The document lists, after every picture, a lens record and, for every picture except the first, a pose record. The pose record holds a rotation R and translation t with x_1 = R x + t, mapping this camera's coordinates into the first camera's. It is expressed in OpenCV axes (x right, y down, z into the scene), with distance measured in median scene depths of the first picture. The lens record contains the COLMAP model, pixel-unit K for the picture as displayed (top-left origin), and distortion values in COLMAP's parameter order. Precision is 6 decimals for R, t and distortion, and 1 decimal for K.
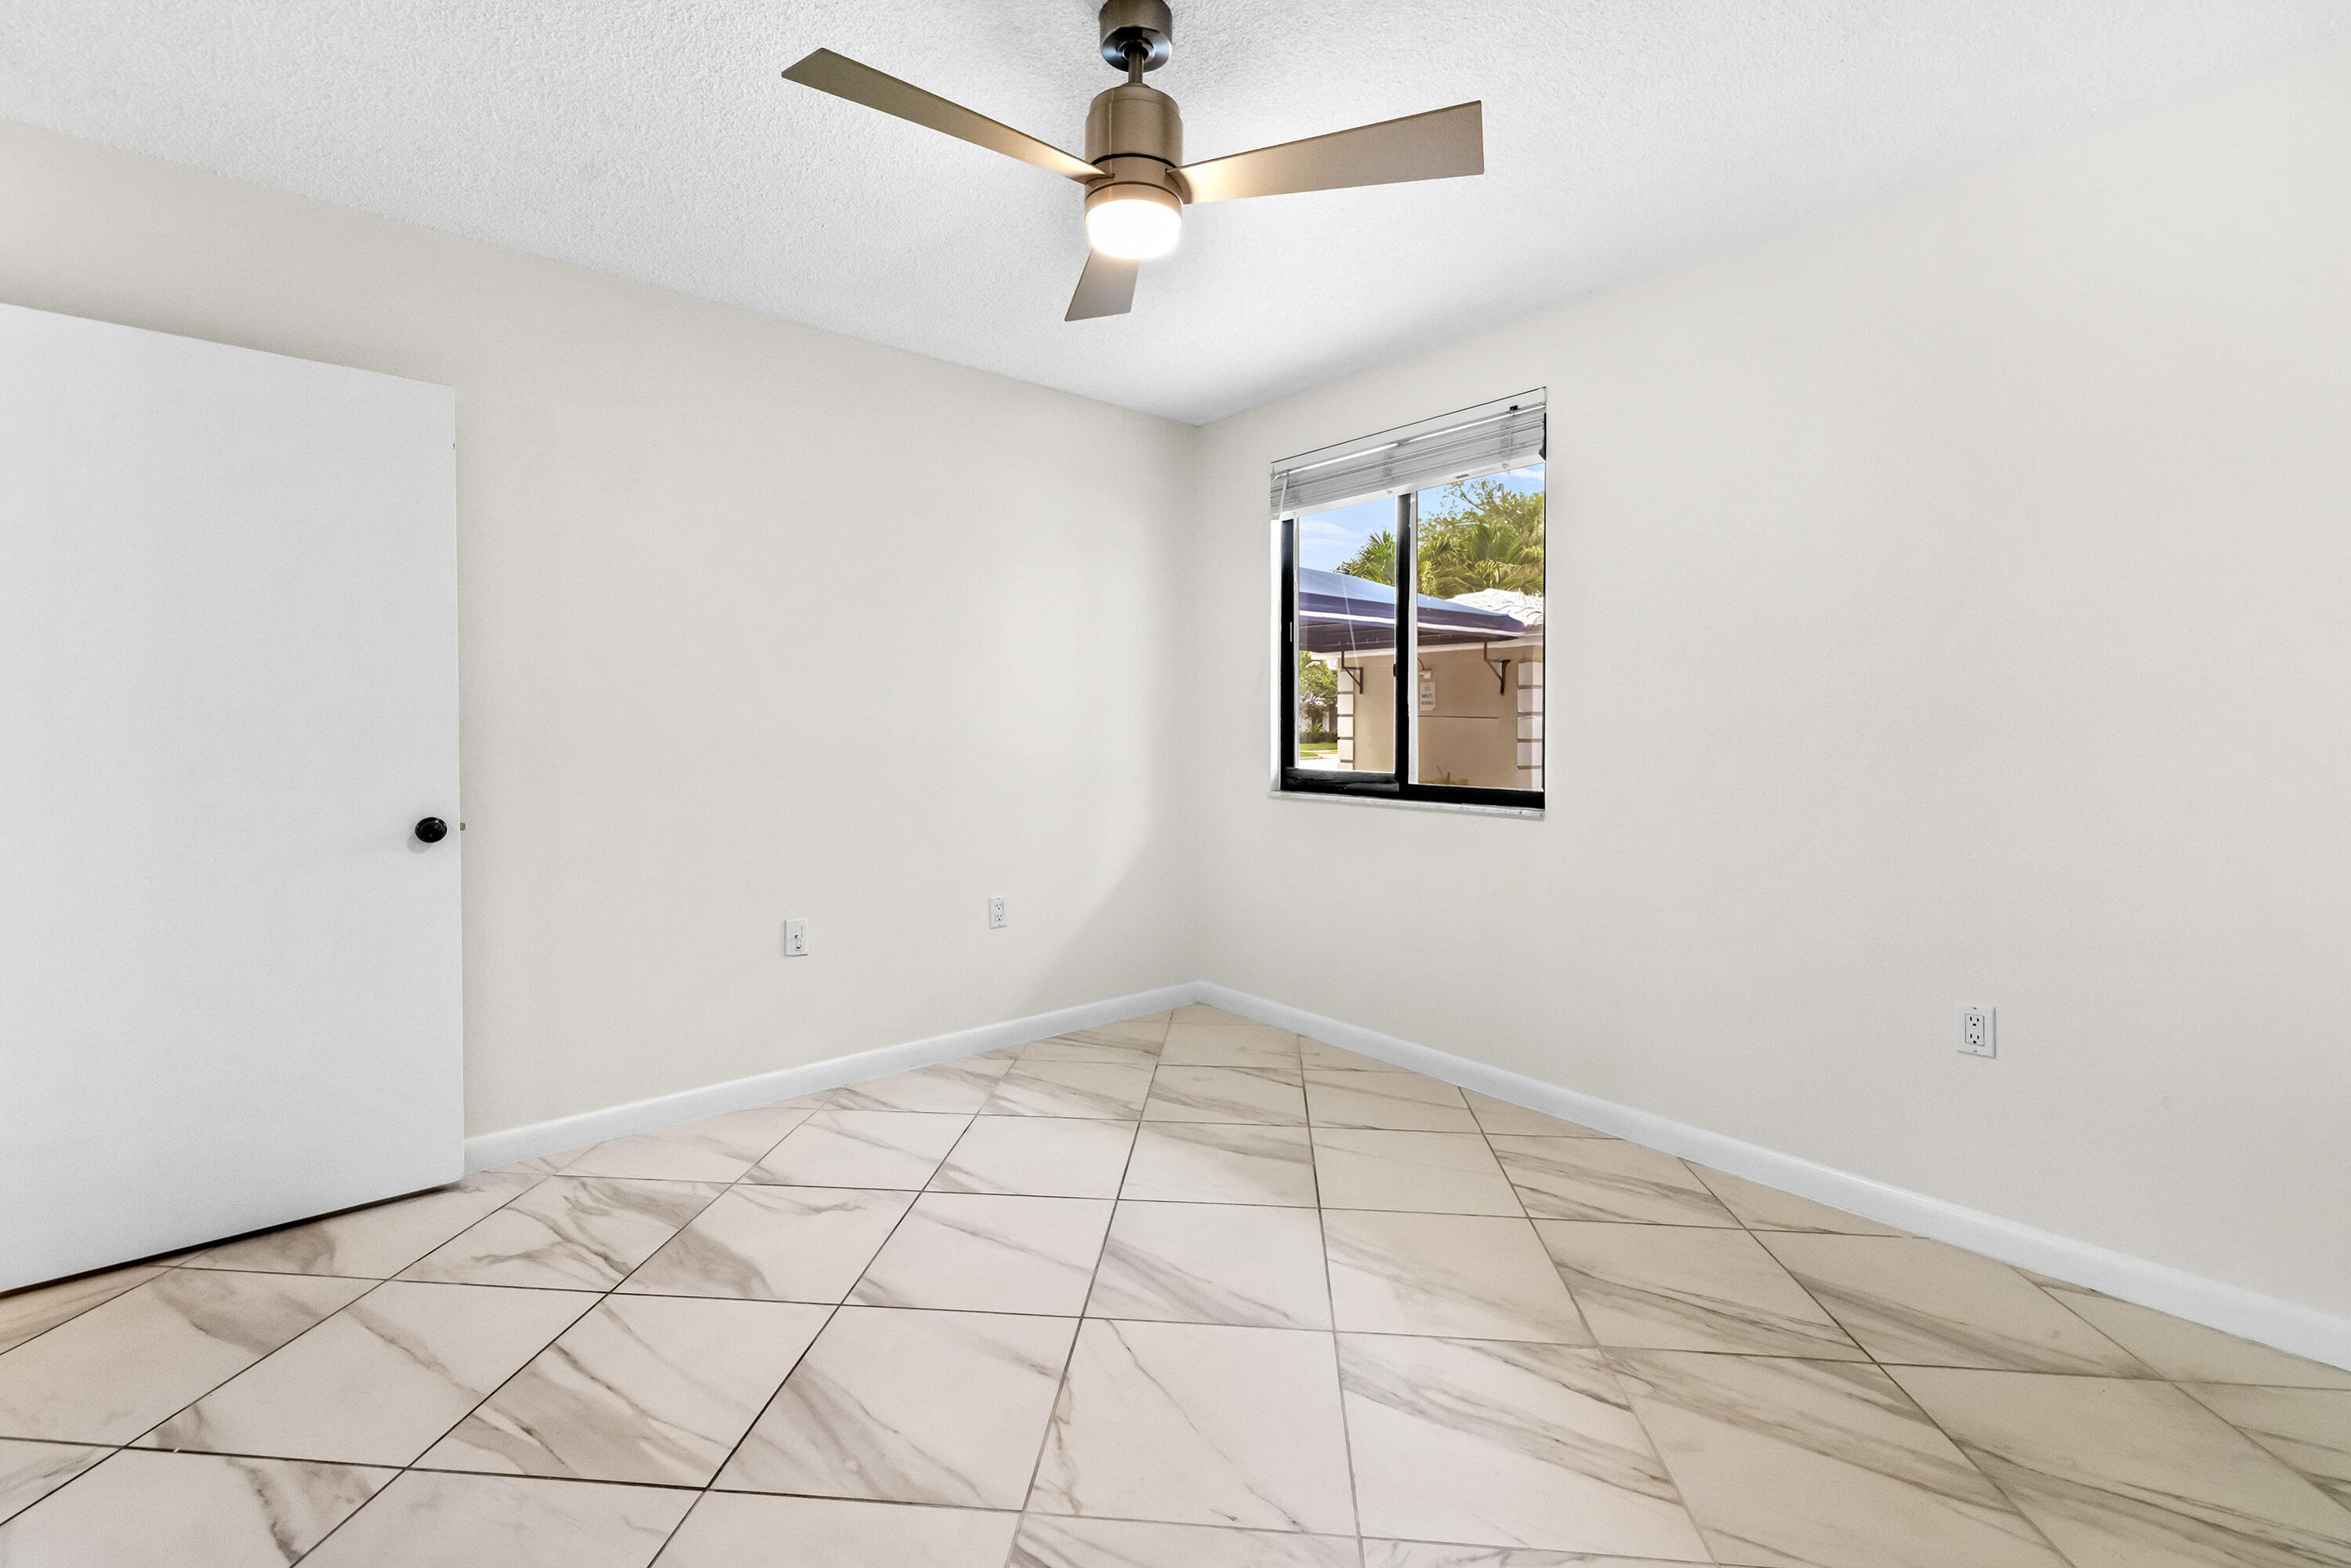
lens RADIAL K [[996.3, 0, 1176.6], [0, 996.3, 752.6], [0, 0, 1]] dist [-0.002245, -0.000554]
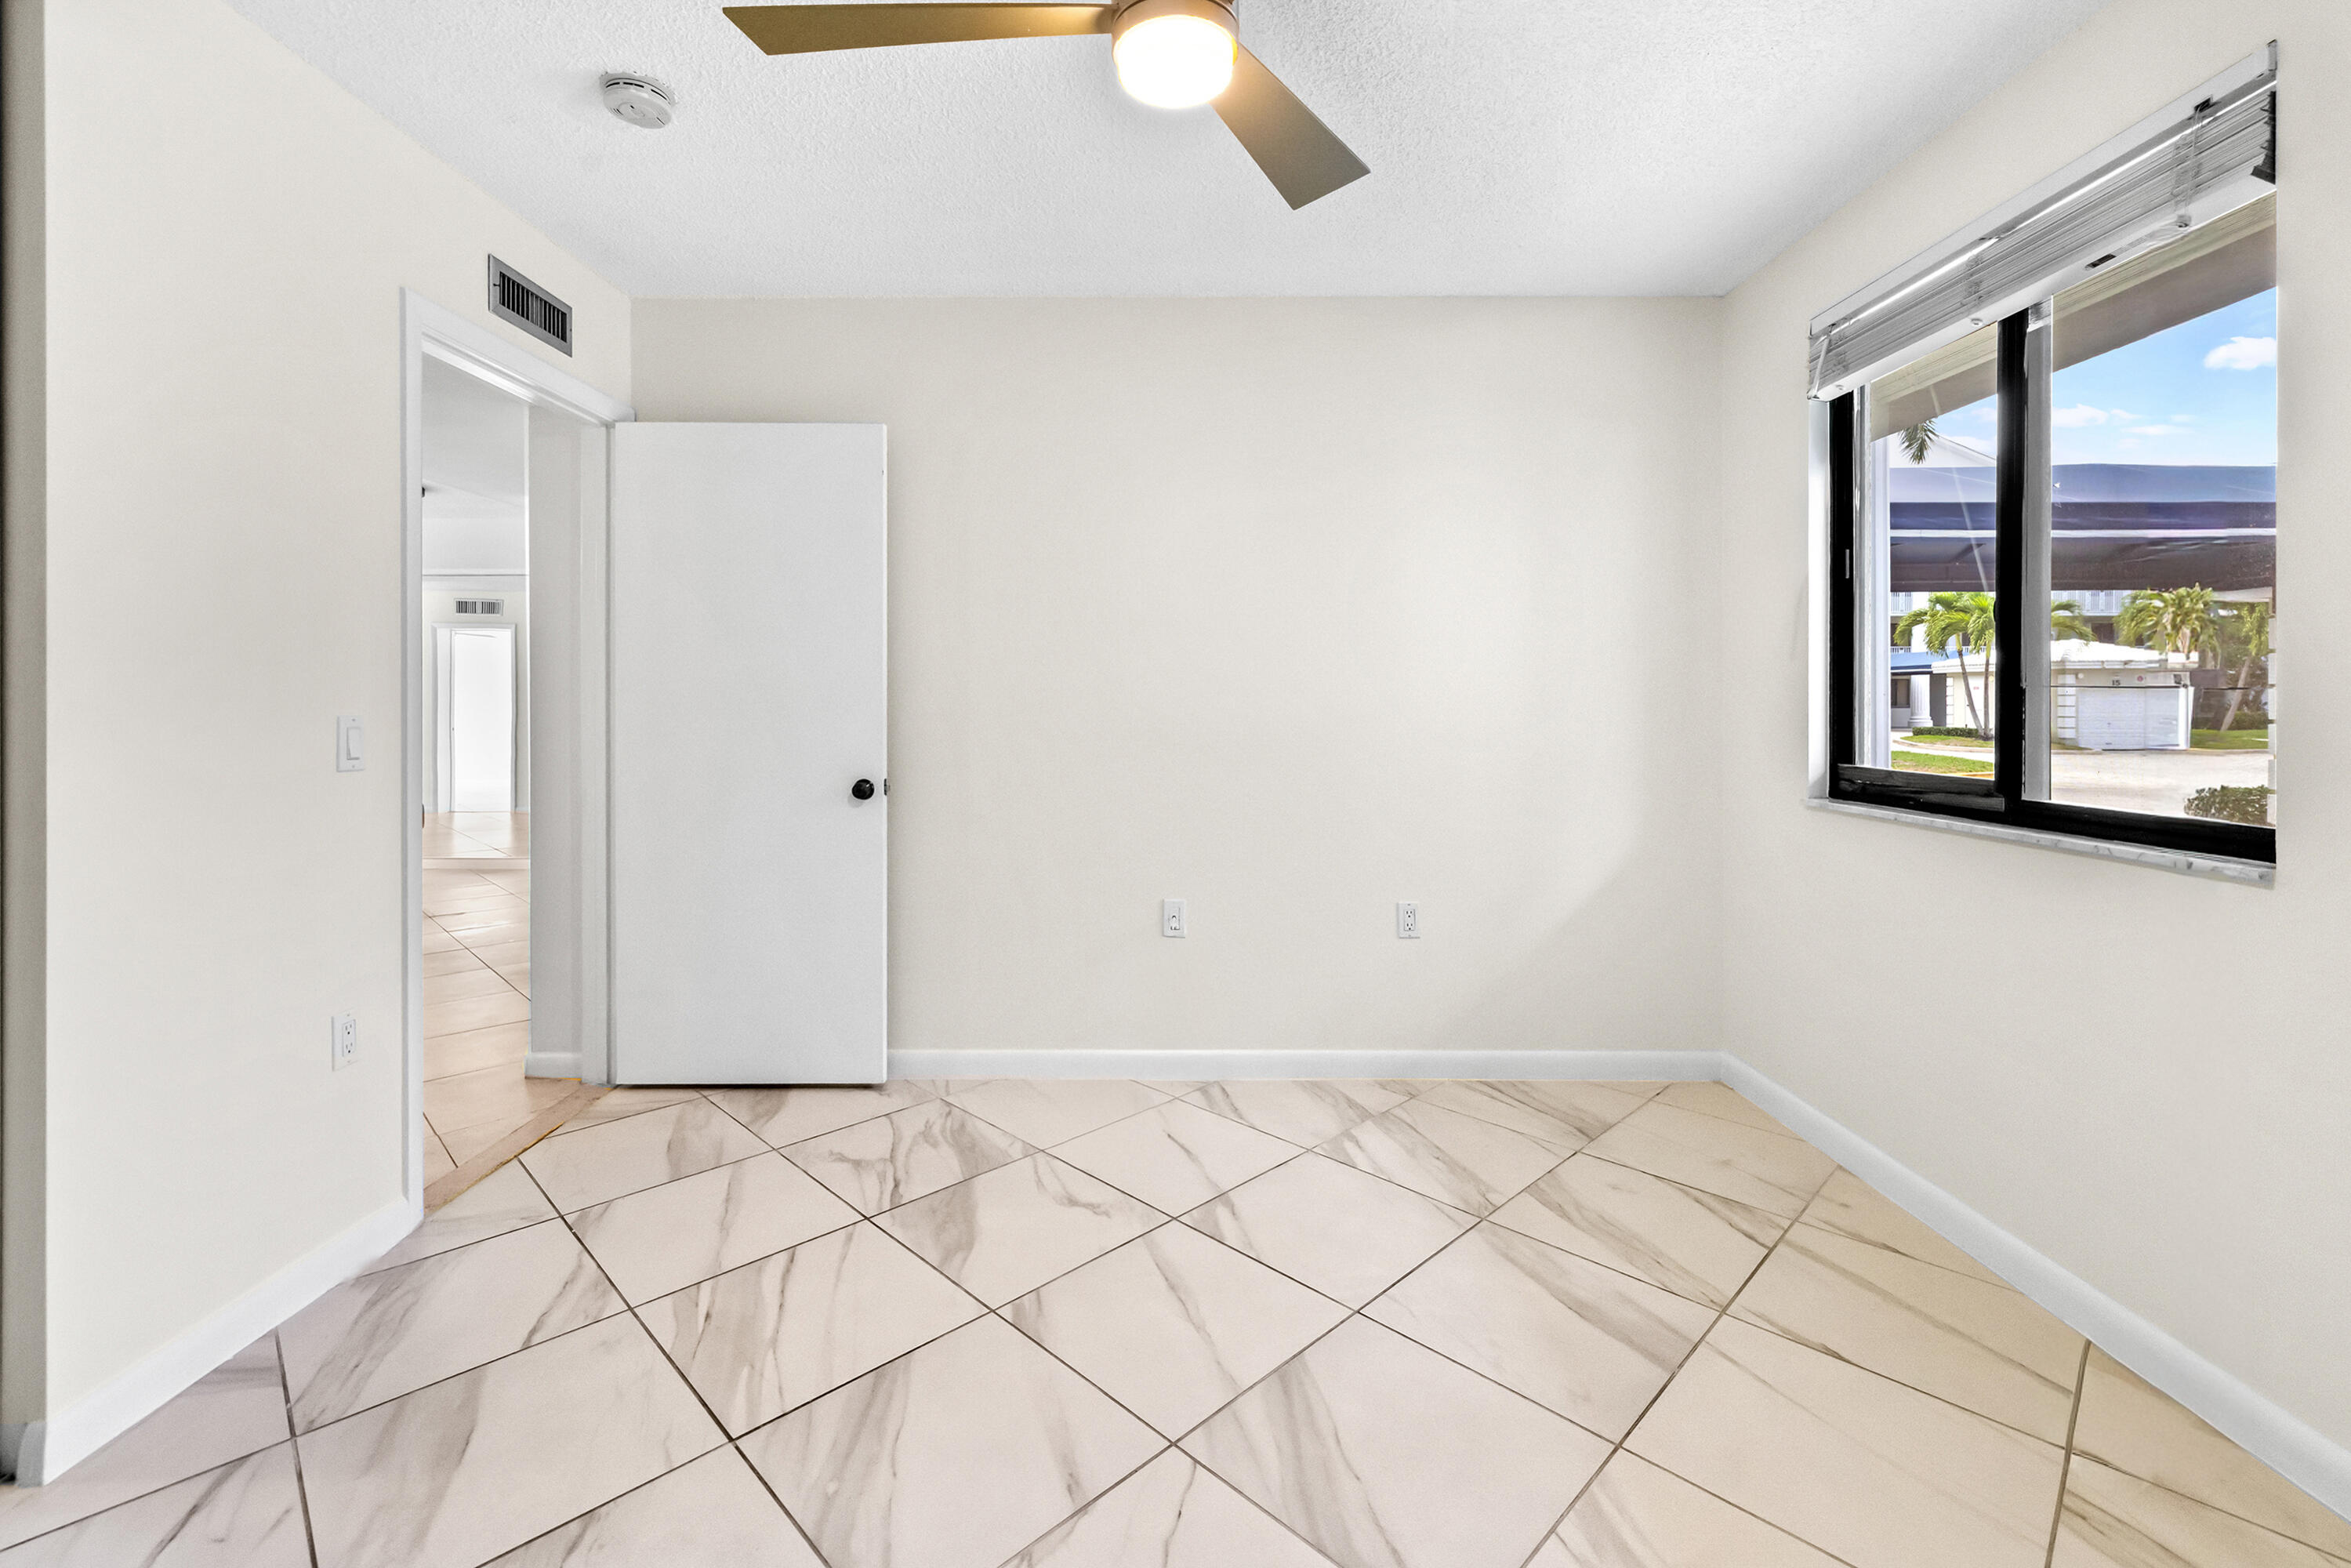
lens RADIAL K [[1012.6, 0, 1170.1], [0, 1012.6, 714.1], [0, 0, 1]] dist [-0.001430, -0.000387]
pose [[0.760623, 0.004945, -0.649175, 0.274046], [-0.015800, 0.999816, -0.010896, -0.005582], [0.649002, 0.018545, 0.760561, 0.237847]]
